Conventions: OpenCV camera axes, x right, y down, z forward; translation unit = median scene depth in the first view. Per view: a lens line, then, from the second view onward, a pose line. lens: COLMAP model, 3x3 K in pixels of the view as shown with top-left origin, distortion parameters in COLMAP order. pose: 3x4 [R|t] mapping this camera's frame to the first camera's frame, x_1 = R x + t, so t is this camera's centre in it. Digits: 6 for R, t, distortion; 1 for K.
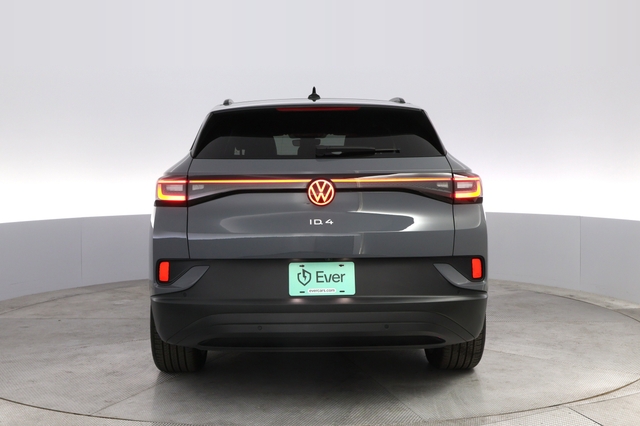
lens RADIAL K [[573.9, 0, 321.7], [0, 573.9, 207.7], [0, 0, 1]] dist [-0.039158, 0.072223]
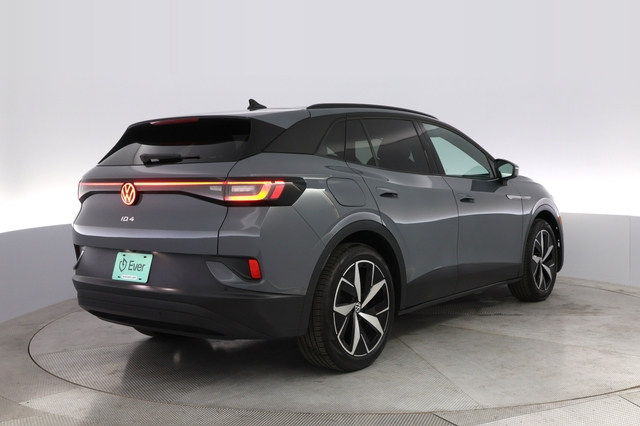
lens RADIAL K [[573.9, 0, 323.3], [0, 573.9, 218.3], [0, 0, 1]] dist [-0.039158, 0.072223]
pose [[0.885625, 0.035203, -0.463064, 0.884222], [-0.028271, 0.999360, 0.021905, -0.013222], [0.463539, -0.006308, 0.886054, 0.141037]]
